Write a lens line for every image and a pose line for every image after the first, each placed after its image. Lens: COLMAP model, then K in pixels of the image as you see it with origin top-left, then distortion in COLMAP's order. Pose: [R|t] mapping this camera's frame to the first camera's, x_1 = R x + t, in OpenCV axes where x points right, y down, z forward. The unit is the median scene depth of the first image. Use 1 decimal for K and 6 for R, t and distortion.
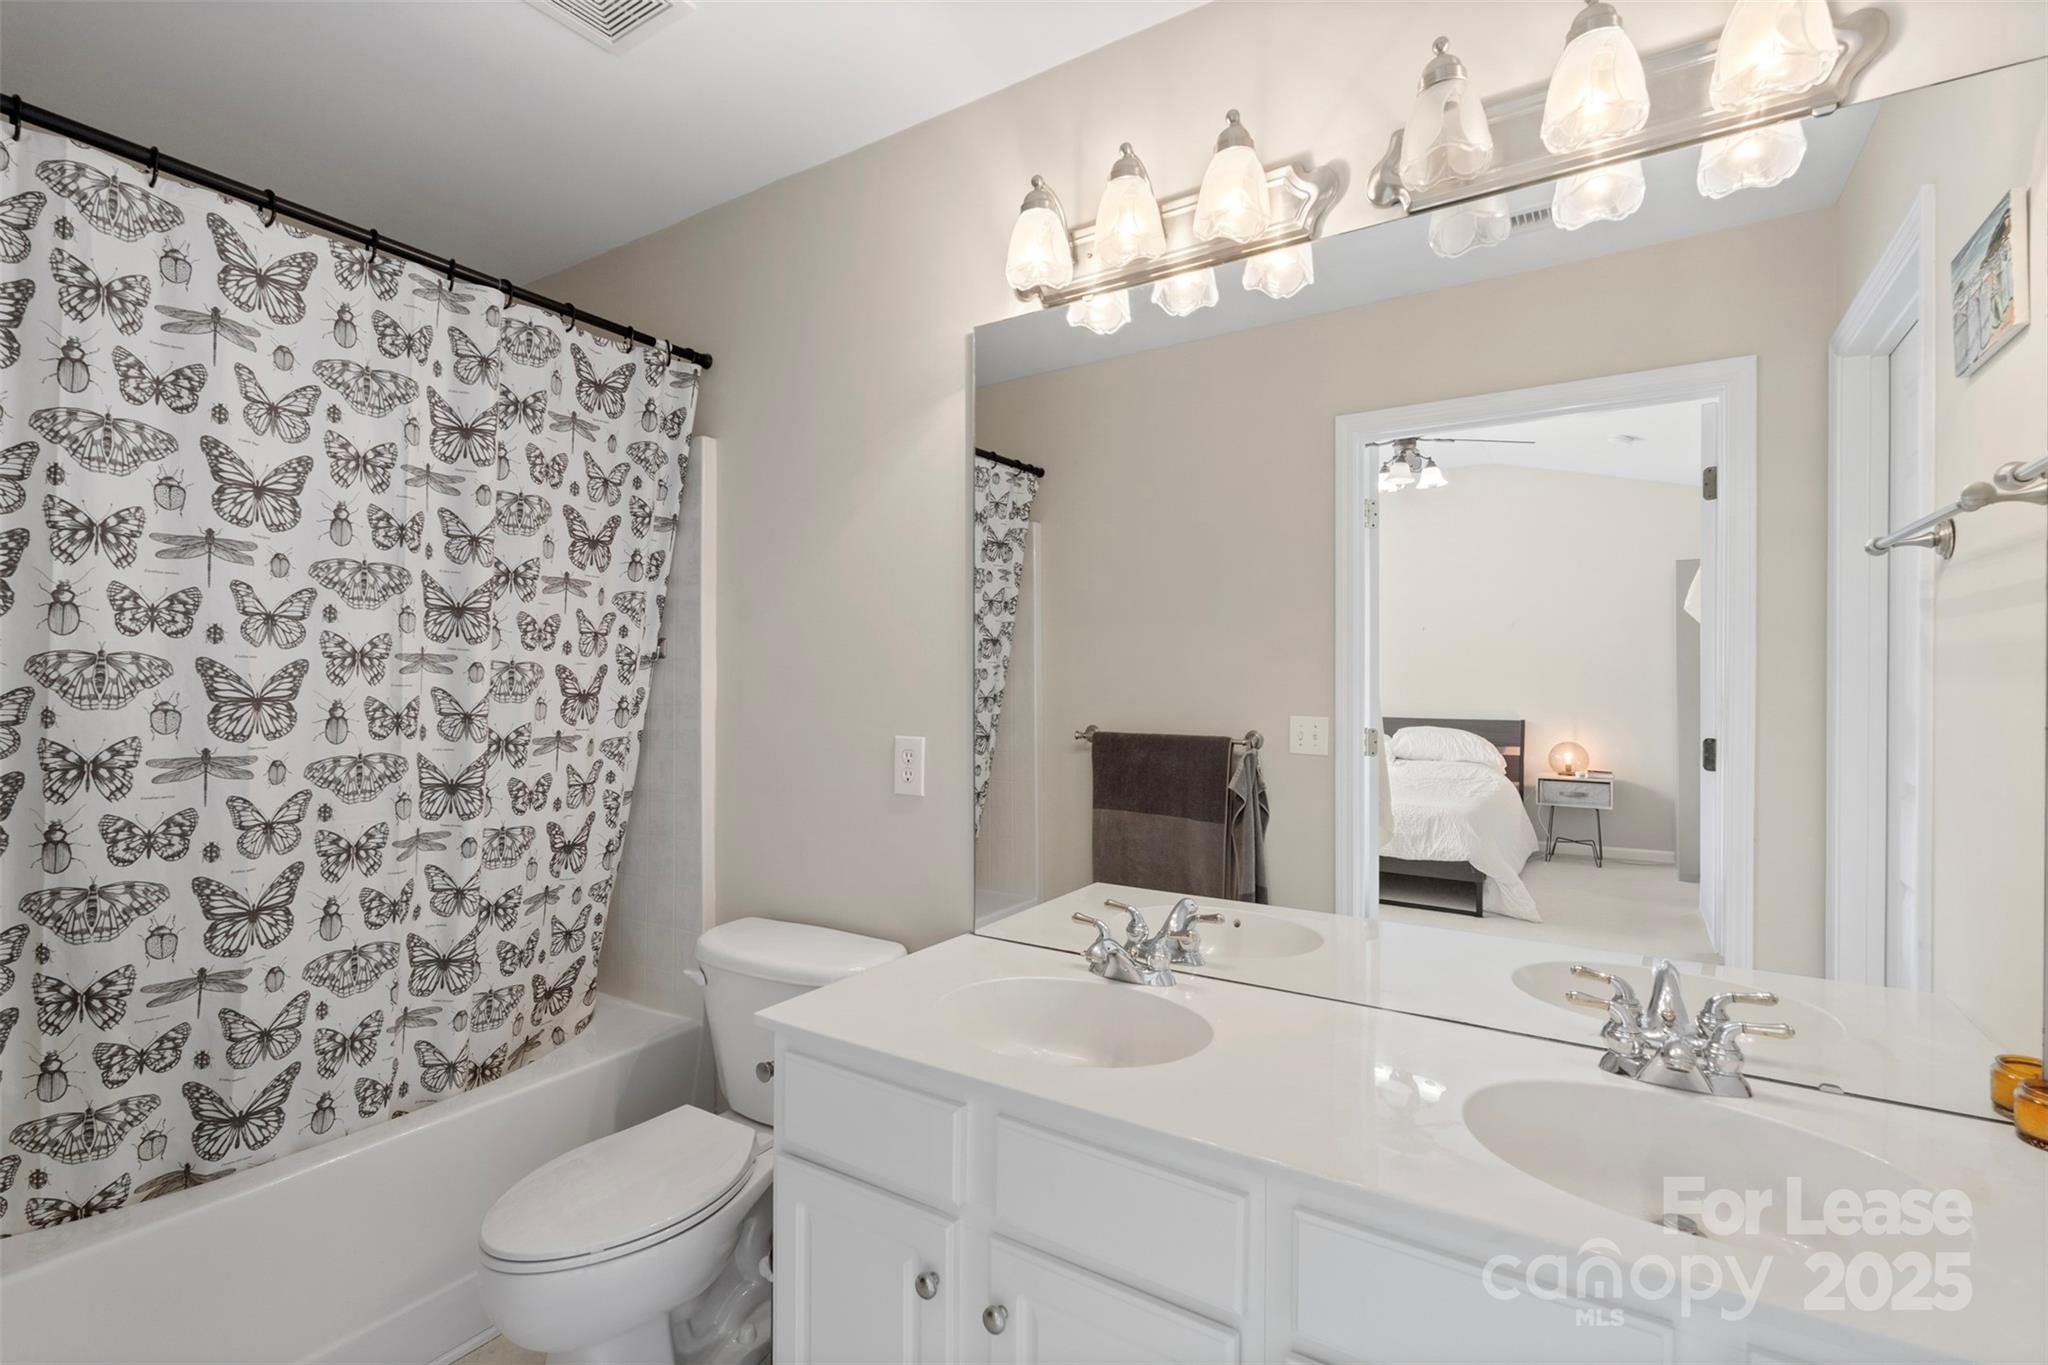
lens RADIAL K [[922.4, 0, 1025.6], [0, 922.4, 684.6], [0, 0, 1]] dist [-0.002085, 0.000287]
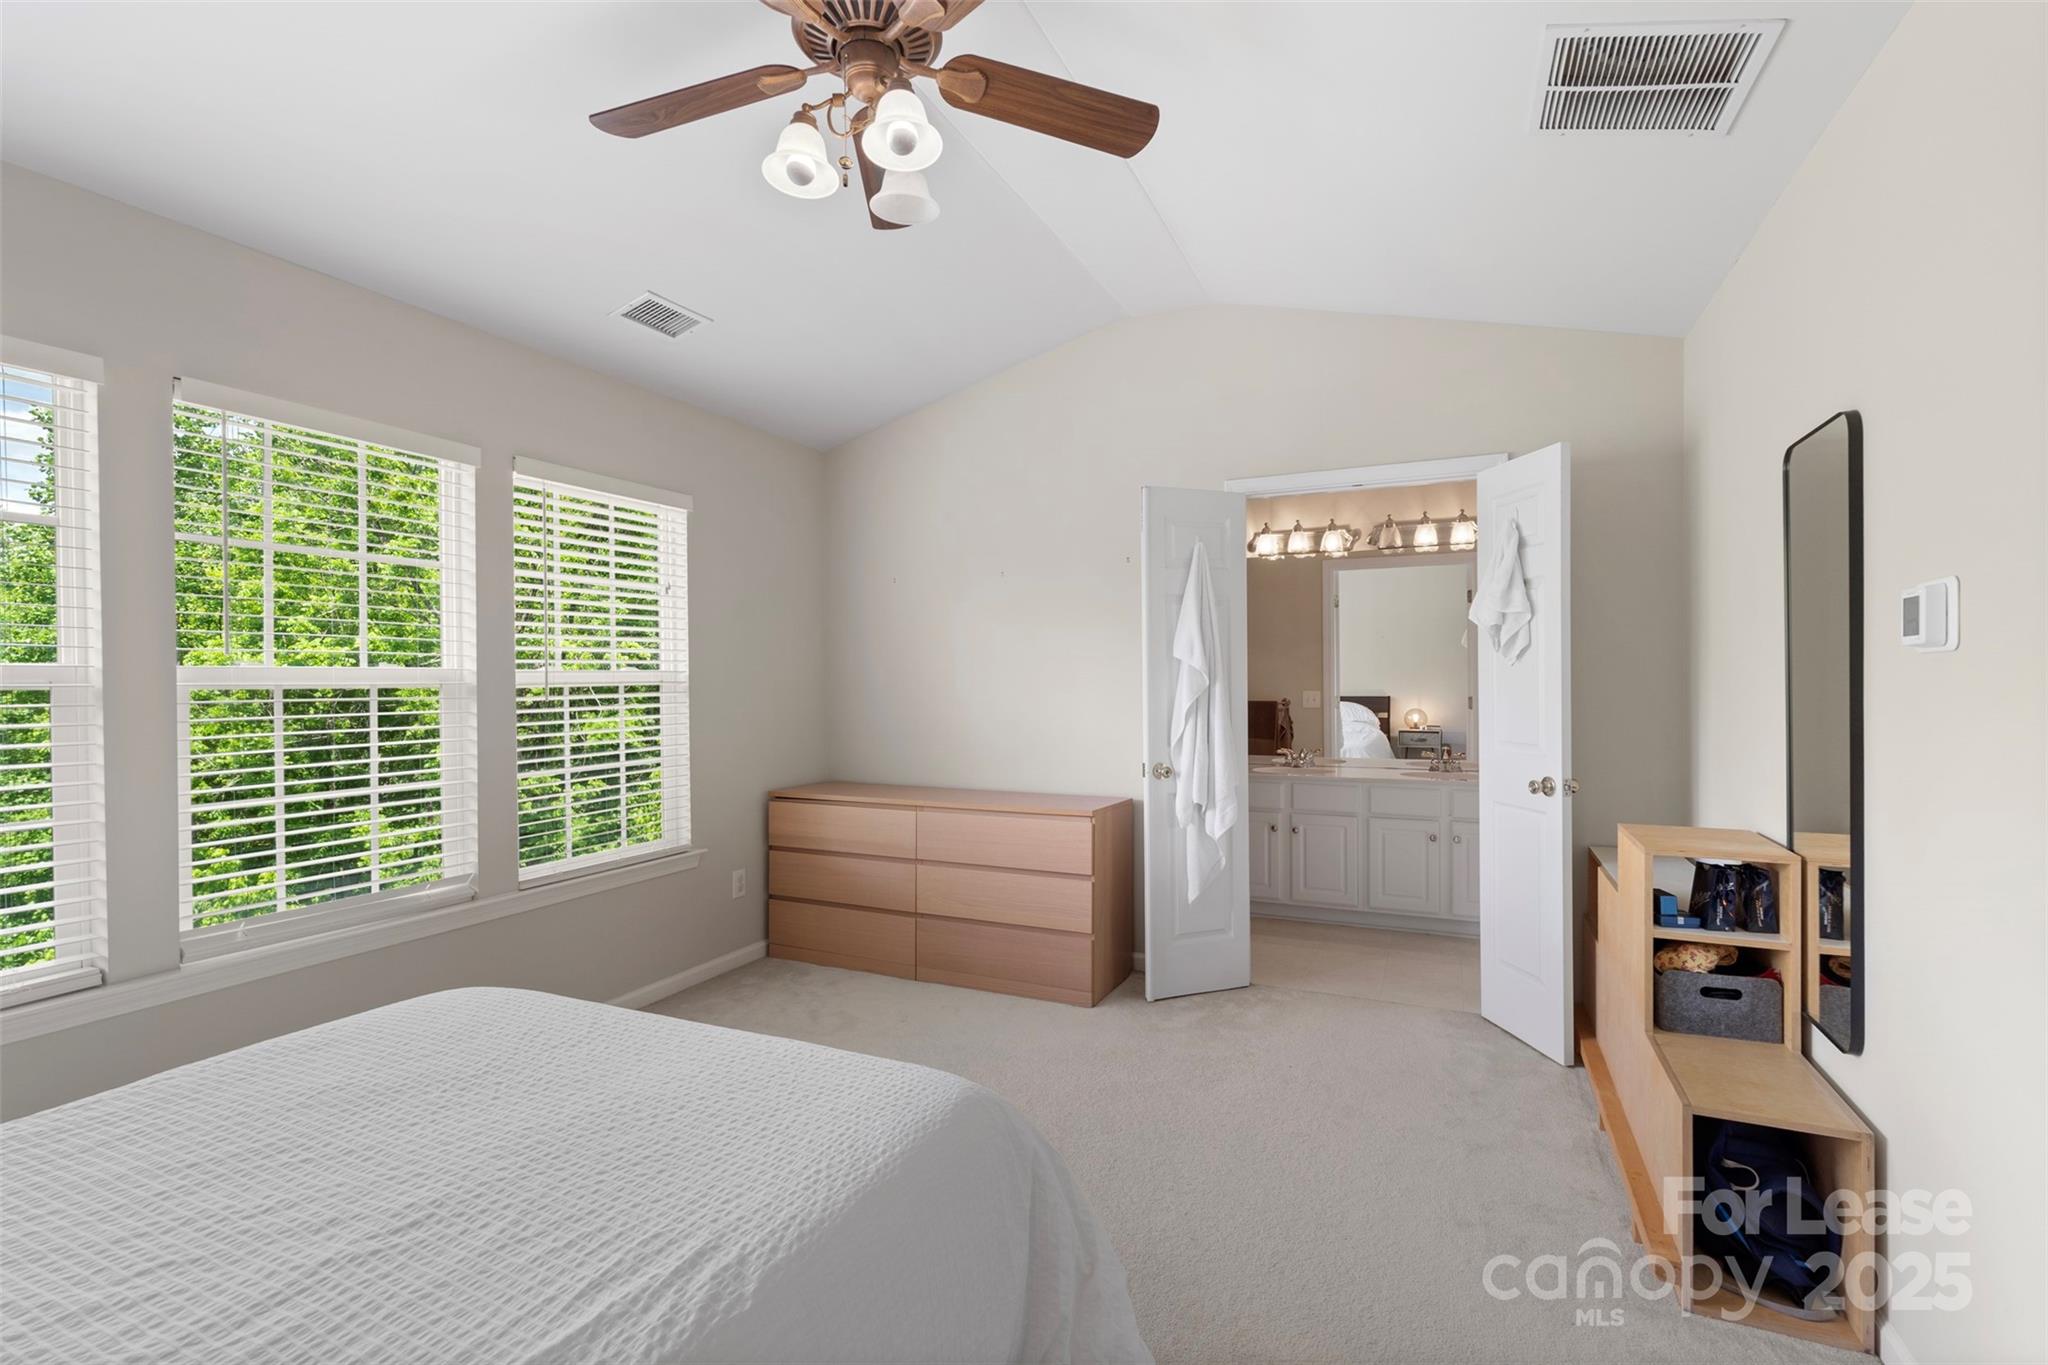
lens RADIAL K [[922.4, 0, 1025.6], [0, 922.4, 679.4], [0, 0, 1]] dist [-0.002085, 0.000287]
pose [[0.990741, -0.006895, 0.135594, -0.330699], [0.005650, 0.999938, 0.009569, -0.009900], [-0.135651, -0.008715, 0.990718, -0.547395]]
